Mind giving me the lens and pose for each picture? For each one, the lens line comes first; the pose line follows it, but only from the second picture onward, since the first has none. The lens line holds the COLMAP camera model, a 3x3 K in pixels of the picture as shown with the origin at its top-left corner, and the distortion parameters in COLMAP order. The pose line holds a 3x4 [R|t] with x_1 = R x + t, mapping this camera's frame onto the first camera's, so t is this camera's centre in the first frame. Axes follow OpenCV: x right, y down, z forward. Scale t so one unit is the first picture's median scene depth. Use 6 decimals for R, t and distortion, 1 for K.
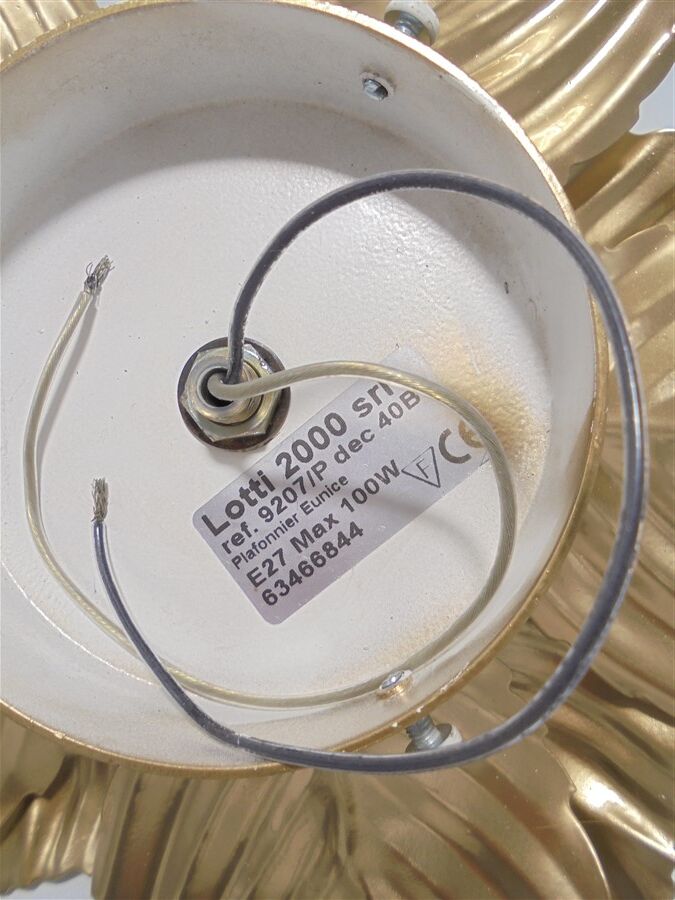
lens RADIAL K [[679.4, 0, 334.9], [0, 679.4, 455.4], [0, 0, 1]] dist [0.001725, 0.002205]
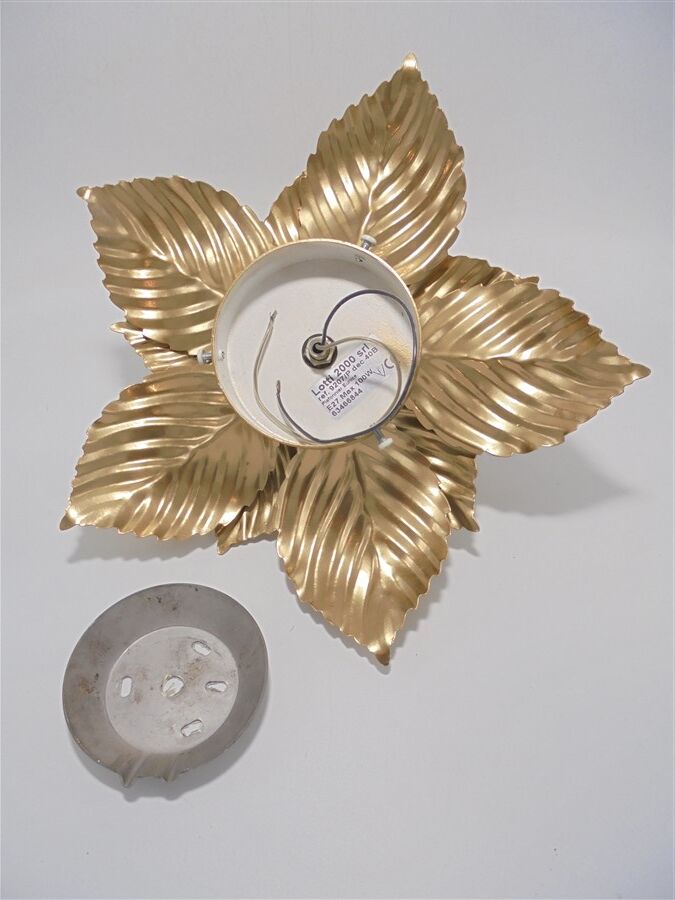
lens RADIAL K [[679.4, 0, 339.8], [0, 679.4, 443.7], [0, 0, 1]] dist [0.001725, 0.002205]
pose [[0.998712, -0.047466, 0.017915, -0.134296], [0.047838, 0.998634, -0.020995, 0.421143], [-0.016894, 0.021825, 0.999619, -2.218197]]
